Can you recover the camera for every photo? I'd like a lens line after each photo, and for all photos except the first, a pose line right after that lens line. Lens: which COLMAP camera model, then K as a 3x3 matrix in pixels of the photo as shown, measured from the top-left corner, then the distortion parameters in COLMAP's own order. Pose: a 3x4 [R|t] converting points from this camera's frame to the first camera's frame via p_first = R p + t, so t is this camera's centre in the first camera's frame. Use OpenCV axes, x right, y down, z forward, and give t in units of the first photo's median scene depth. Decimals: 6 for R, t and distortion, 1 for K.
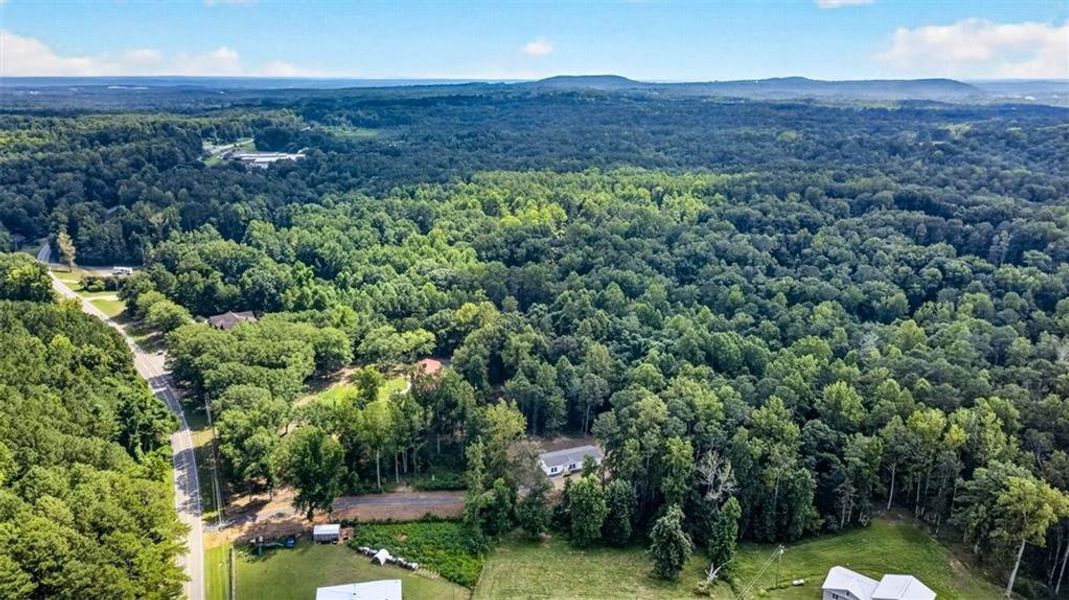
lens RADIAL K [[756.5, 0, 534.5], [0, 756.5, 300.0], [0, 0, 1]] dist [0.072305, -0.083878]
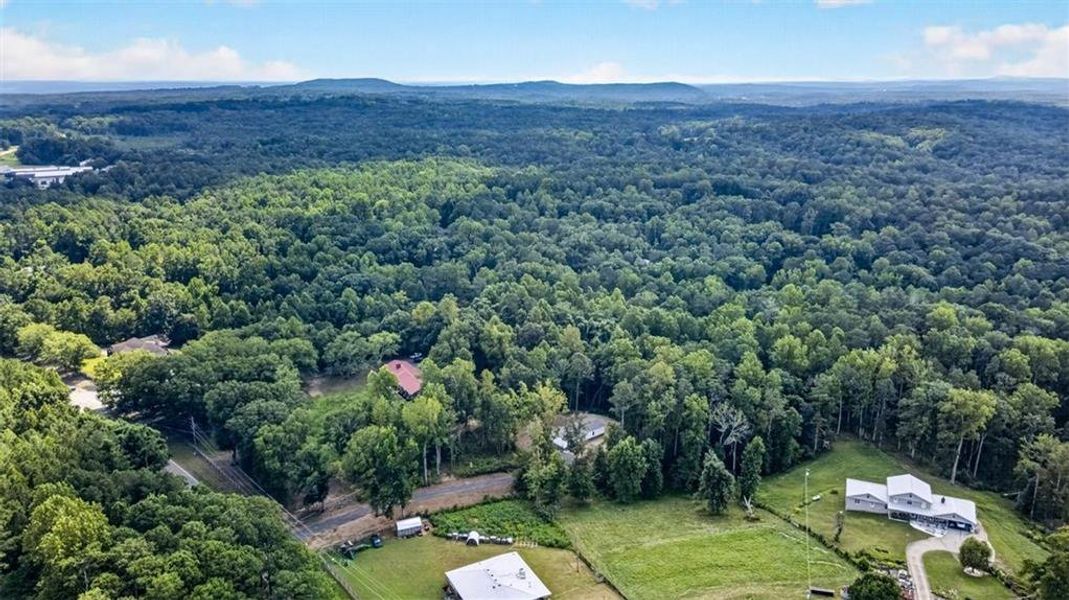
lens RADIAL K [[756.5, 0, 534.5], [0, 756.5, 300.0], [0, 0, 1]] dist [0.072305, -0.083878]
pose [[0.954061, -0.087149, 0.286658, -0.190212], [0.088331, 0.996052, 0.008834, 0.004680], [-0.286296, 0.016893, 0.957992, -0.013313]]
